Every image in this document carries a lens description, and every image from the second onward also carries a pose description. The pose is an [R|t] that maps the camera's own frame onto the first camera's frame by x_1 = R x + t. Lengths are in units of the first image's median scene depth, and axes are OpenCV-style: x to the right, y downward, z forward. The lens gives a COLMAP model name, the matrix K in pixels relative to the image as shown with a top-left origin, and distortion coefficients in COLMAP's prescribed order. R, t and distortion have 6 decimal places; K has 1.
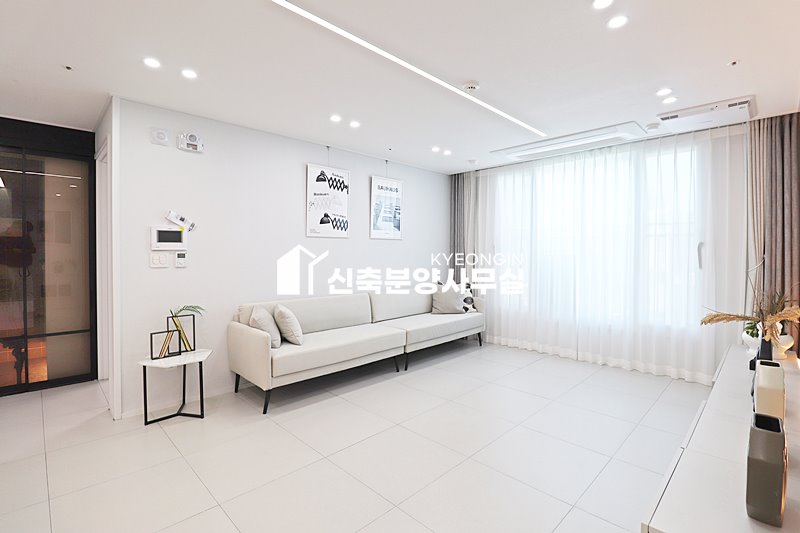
lens RADIAL K [[372.7, 0, 399.0], [0, 372.7, 258.7], [0, 0, 1]] dist [0.002128, -0.012600]
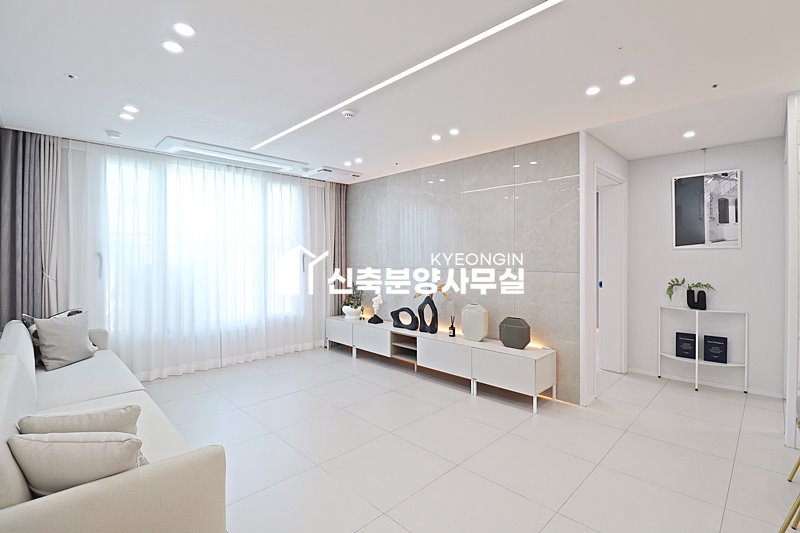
lens RADIAL K [[372.7, 0, 399.0], [0, 372.7, 258.7], [0, 0, 1]] dist [0.002128, -0.012600]
pose [[0.004153, -0.002667, 0.999988, -0.591429], [0.021606, 0.999763, 0.002576, -0.018270], [-0.999758, 0.021595, 0.004210, 0.552679]]
